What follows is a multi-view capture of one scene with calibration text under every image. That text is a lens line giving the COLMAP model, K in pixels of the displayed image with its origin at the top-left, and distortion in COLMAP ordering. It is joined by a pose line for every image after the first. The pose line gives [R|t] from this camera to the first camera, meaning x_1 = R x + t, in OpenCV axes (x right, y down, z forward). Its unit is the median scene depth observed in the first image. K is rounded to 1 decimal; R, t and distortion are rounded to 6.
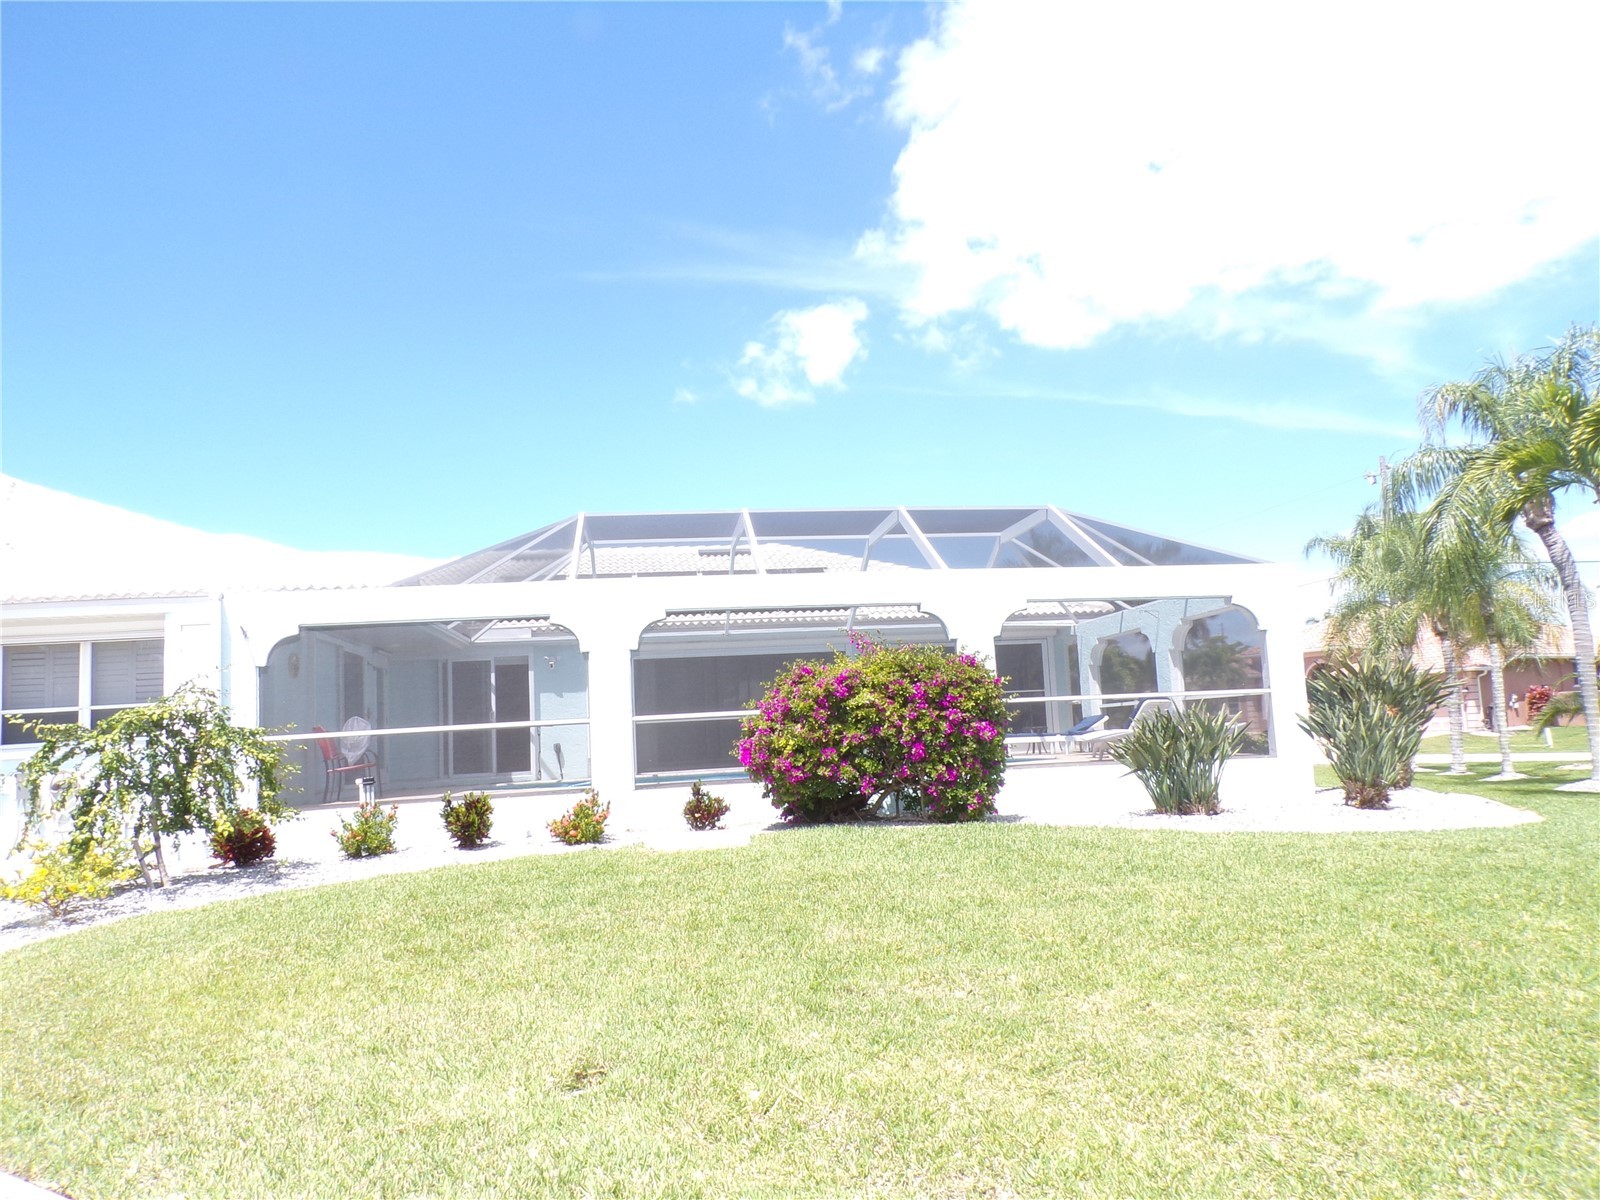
lens RADIAL K [[1099.1, 0, 796.2], [0, 1099.1, 598.3], [0, 0, 1]] dist [0.015891, 0.003782]
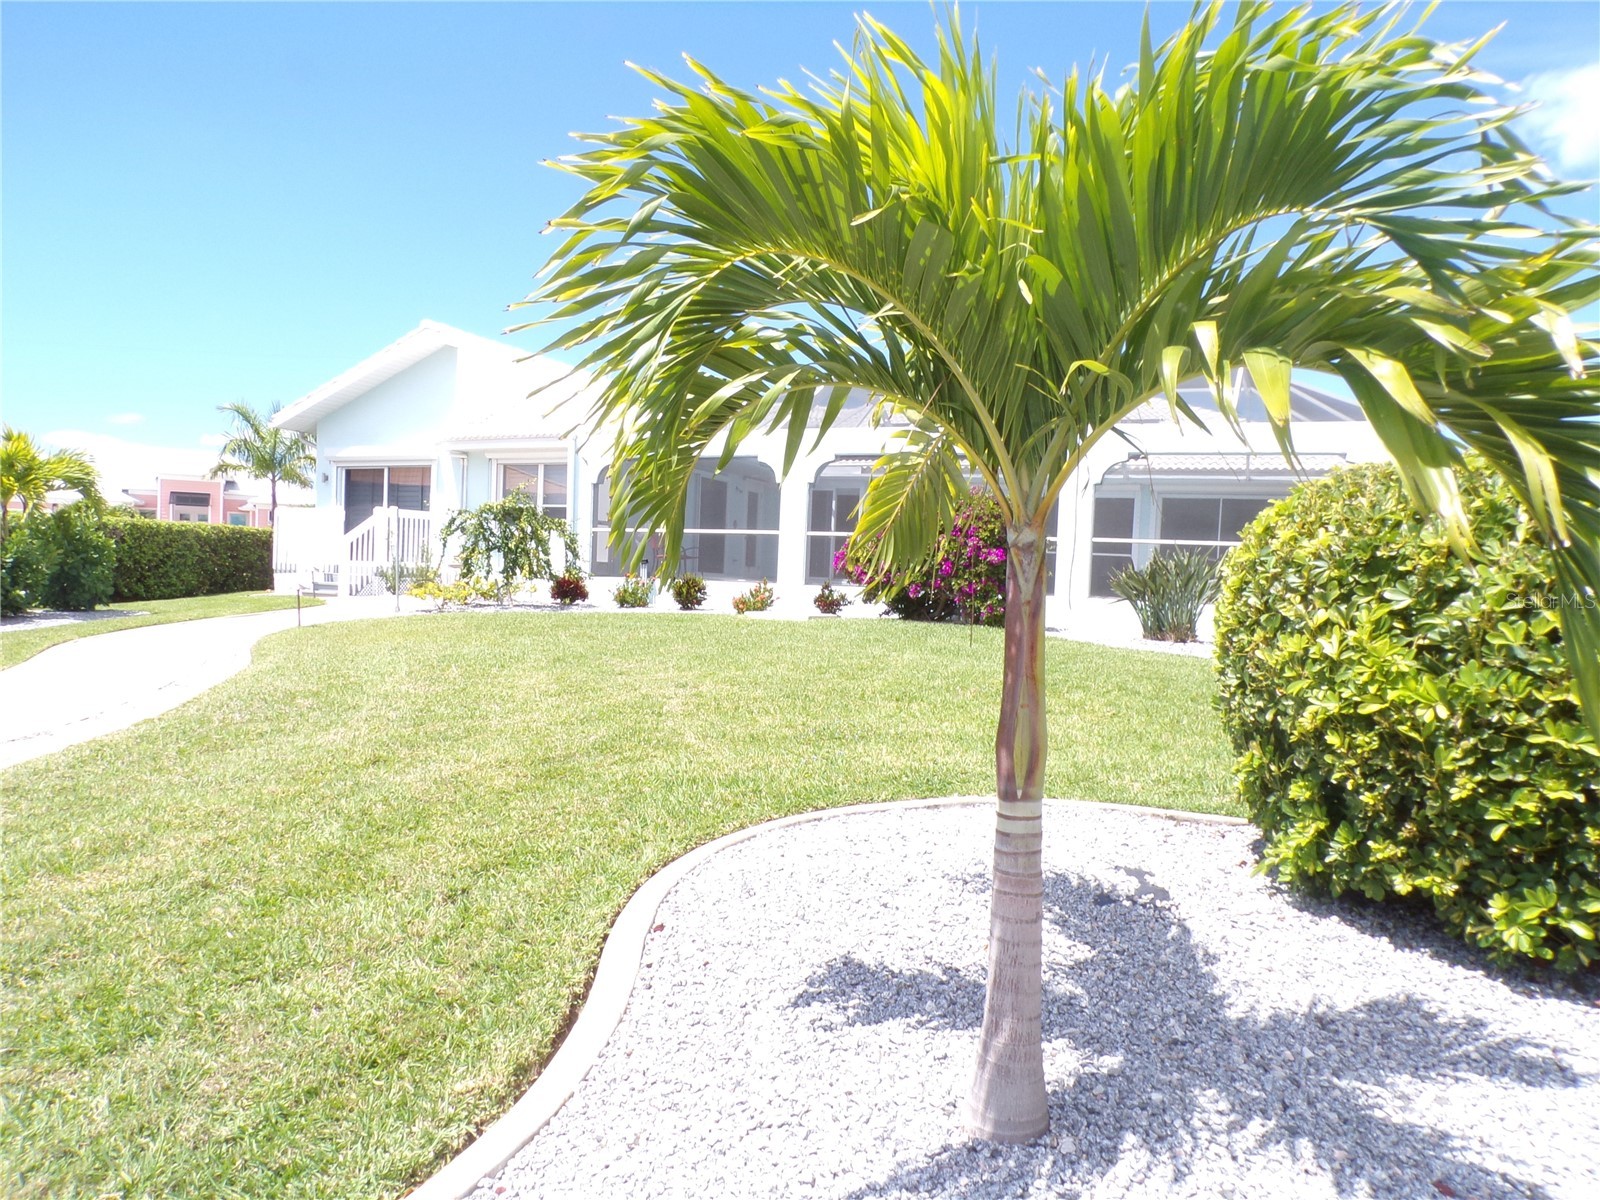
lens RADIAL K [[1099.1, 0, 798.2], [0, 1099.1, 596.9], [0, 0, 1]] dist [0.015891, 0.003782]
pose [[0.842645, 0.094533, -0.530107, 0.596167], [-0.017666, 0.988792, 0.148249, -0.014115], [0.538180, -0.115557, 0.834870, -0.158536]]
